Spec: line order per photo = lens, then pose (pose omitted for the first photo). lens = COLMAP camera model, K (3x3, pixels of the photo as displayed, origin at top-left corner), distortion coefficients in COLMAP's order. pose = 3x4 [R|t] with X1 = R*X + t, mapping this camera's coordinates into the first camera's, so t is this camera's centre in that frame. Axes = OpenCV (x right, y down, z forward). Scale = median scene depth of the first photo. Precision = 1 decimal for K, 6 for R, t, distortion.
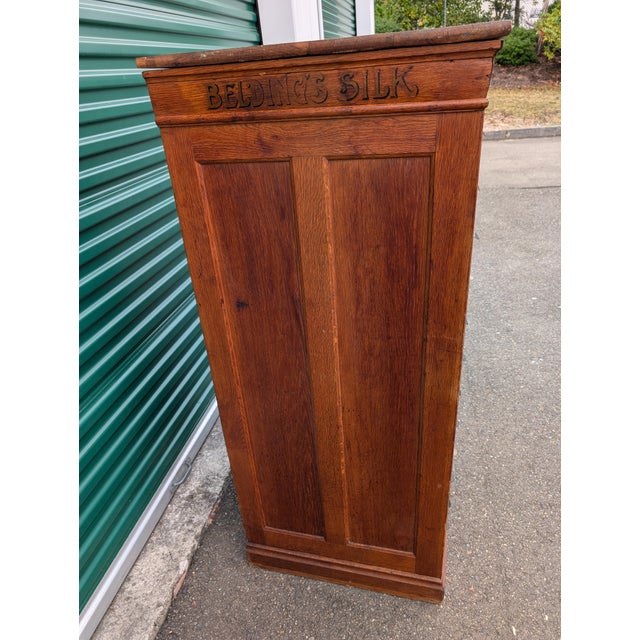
lens RADIAL K [[443.9, 0, 319.3], [0, 443.9, 324.7], [0, 0, 1]] dist [0.012339, -0.001582]
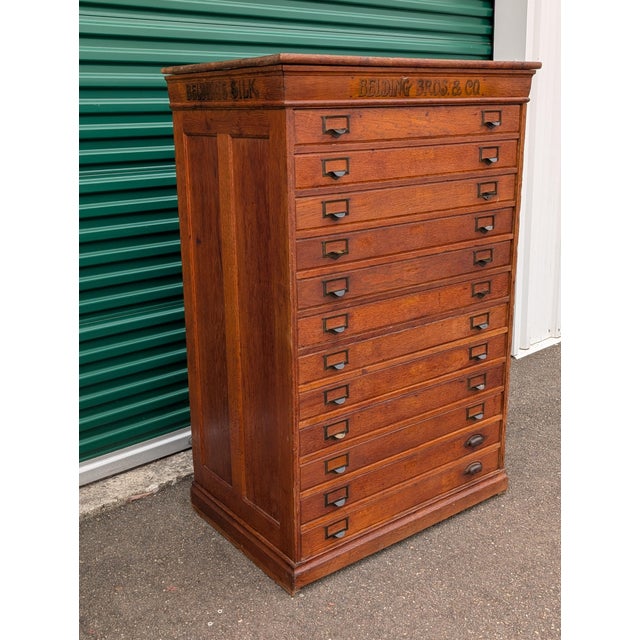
lens RADIAL K [[731.0, 0, 323.5], [0, 731.0, 319.6], [0, 0, 1]] dist [0.097960, 0.000000]
pose [[0.776159, 0.220076, -0.590884, 1.573590], [-0.323486, 0.943369, -0.073557, 0.231419], [0.541234, 0.248235, 0.803396, -0.526578]]
